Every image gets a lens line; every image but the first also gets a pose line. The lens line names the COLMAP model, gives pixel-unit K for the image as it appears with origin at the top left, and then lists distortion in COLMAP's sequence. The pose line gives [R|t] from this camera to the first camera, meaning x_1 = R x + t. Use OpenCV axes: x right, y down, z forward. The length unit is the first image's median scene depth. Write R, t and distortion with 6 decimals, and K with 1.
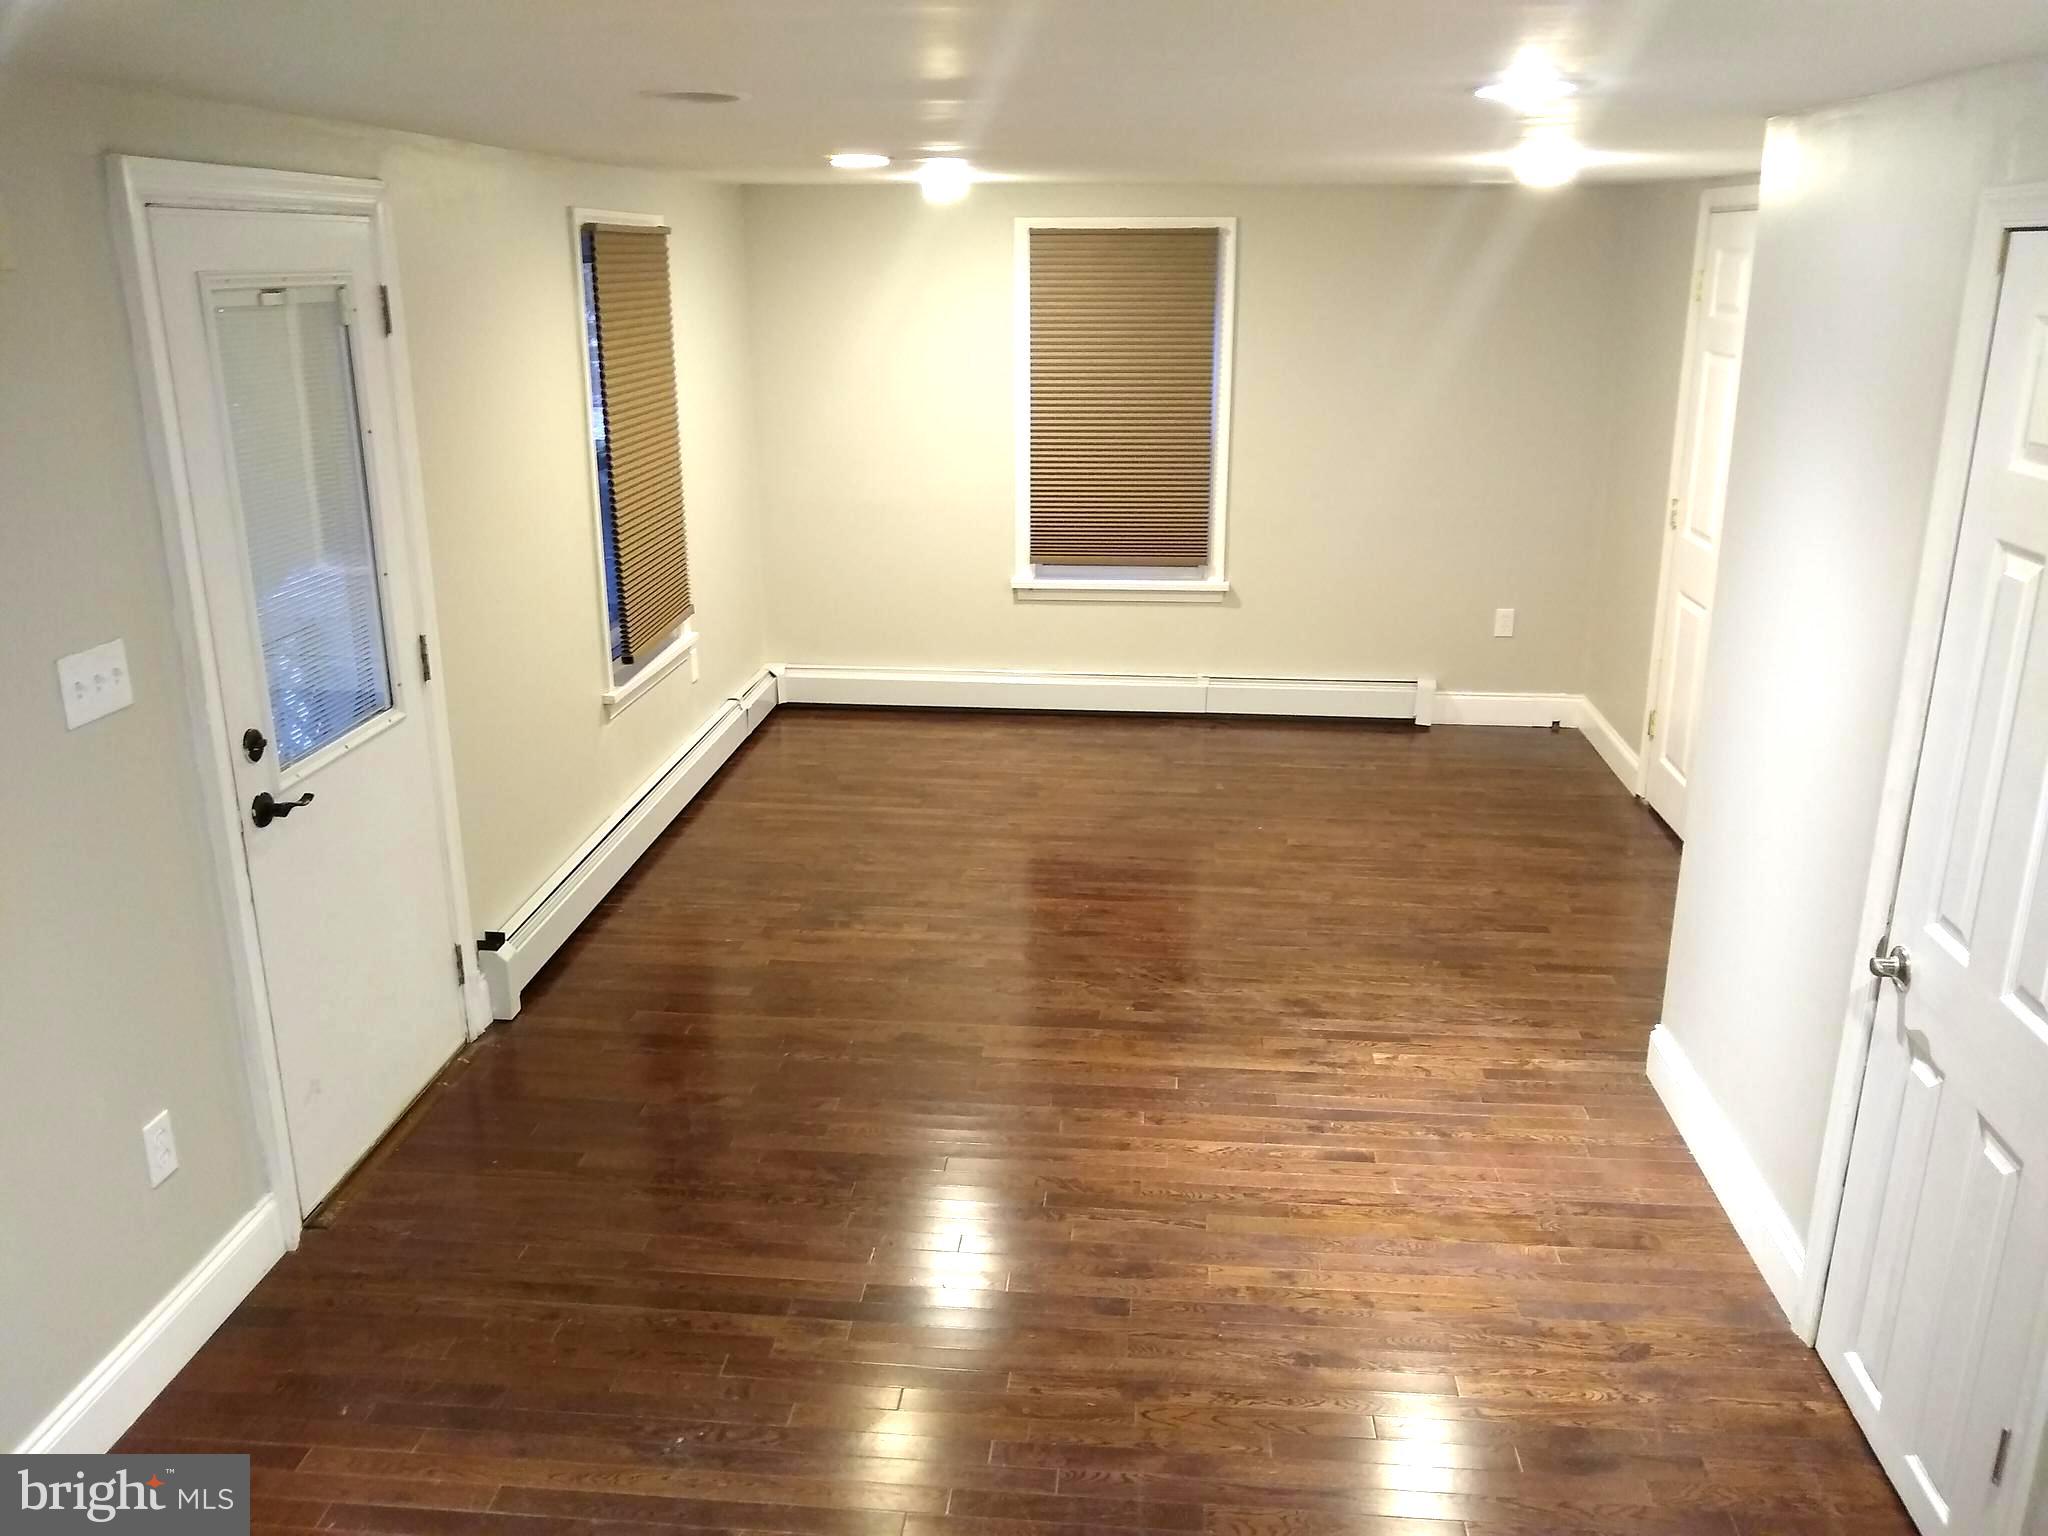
lens RADIAL K [[1593.9, 0, 1023.9], [0, 1593.9, 745.6], [0, 0, 1]] dist [0.057204, -0.129395]
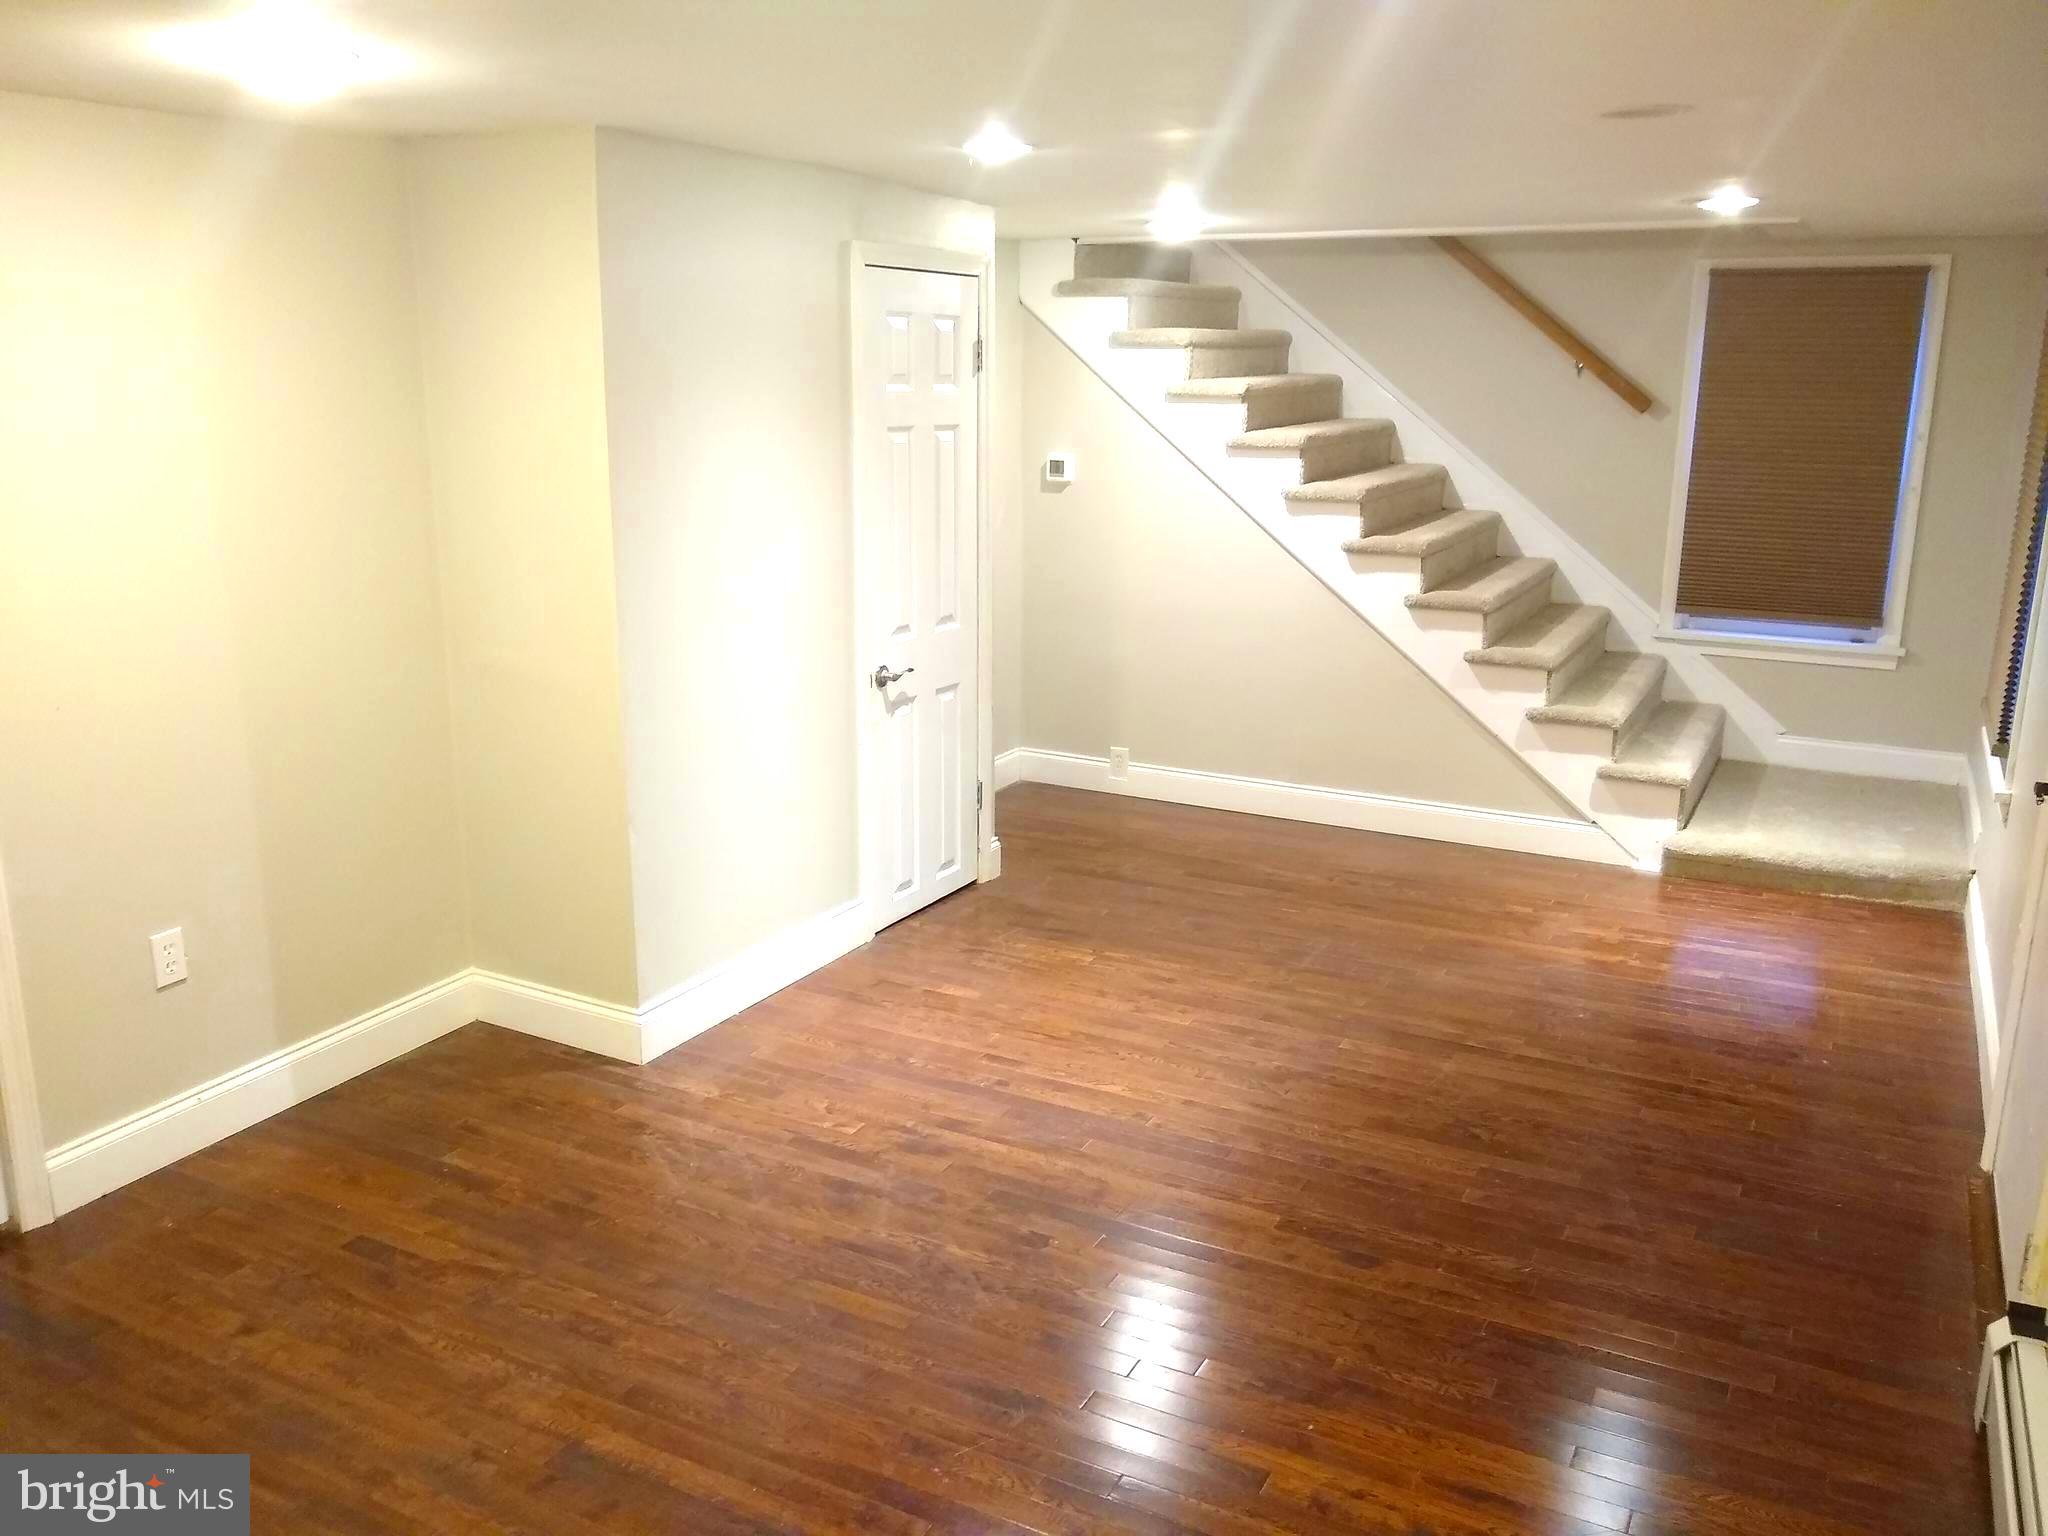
lens RADIAL K [[1593.9, 0, 1023.9], [0, 1593.9, 745.6], [0, 0, 1]] dist [0.057204, -0.129395]
pose [[-0.917065, -0.103472, 0.385079, -0.198577], [0.106305, 0.867344, 0.486225, -0.431616], [-0.384306, 0.486835, -0.784411, 1.586416]]
